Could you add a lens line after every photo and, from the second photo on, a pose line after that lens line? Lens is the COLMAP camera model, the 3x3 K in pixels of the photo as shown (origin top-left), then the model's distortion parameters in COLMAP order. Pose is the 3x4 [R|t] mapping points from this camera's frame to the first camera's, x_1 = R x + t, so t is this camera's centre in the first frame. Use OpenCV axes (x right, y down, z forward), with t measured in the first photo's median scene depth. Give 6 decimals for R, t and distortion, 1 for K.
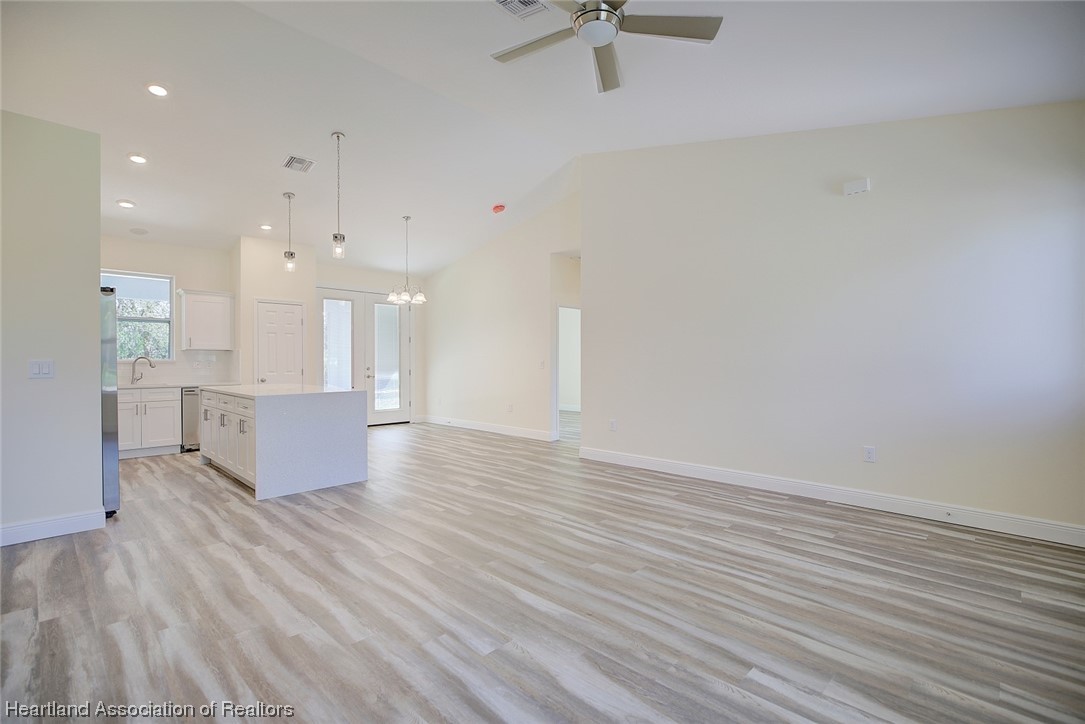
lens RADIAL K [[494.7, 0, 538.7], [0, 494.7, 370.6], [0, 0, 1]] dist [0.000061, -0.001129]
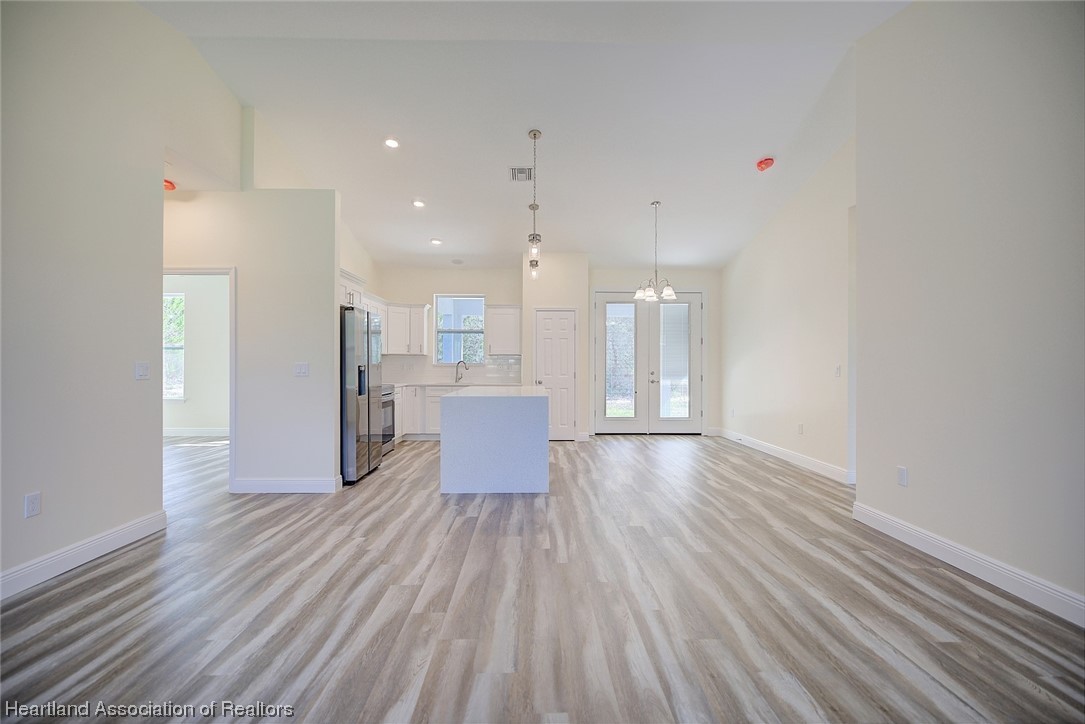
lens RADIAL K [[494.7, 0, 537.2], [0, 494.7, 352.9], [0, 0, 1]] dist [0.000061, -0.001129]
pose [[0.708952, -0.015197, -0.705093, 0.234110], [-0.015389, 0.999196, -0.037009, -0.005015], [0.705089, 0.037089, 0.708148, 0.252340]]
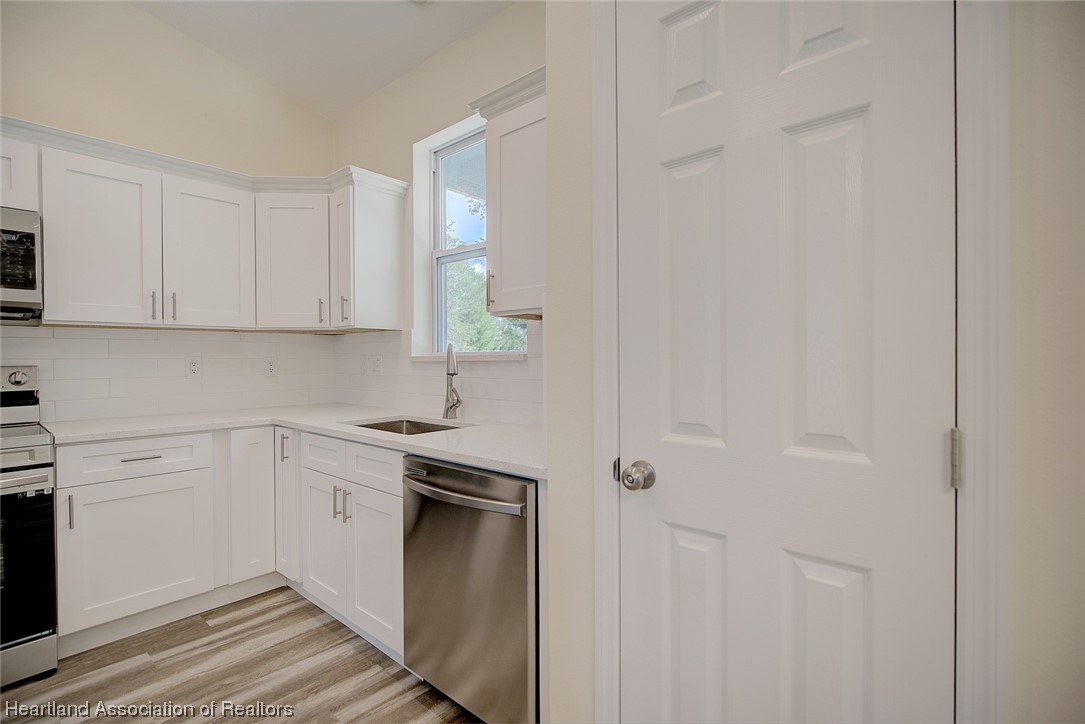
lens RADIAL K [[494.7, 0, 544.3], [0, 494.7, 358.6], [0, 0, 1]] dist [0.000061, -0.001129]
pose [[0.073752, 0.004186, -0.997268, -0.450903], [-0.015089, 0.999881, 0.003081, -0.021490], [0.997162, 0.014821, 0.073806, 1.083256]]
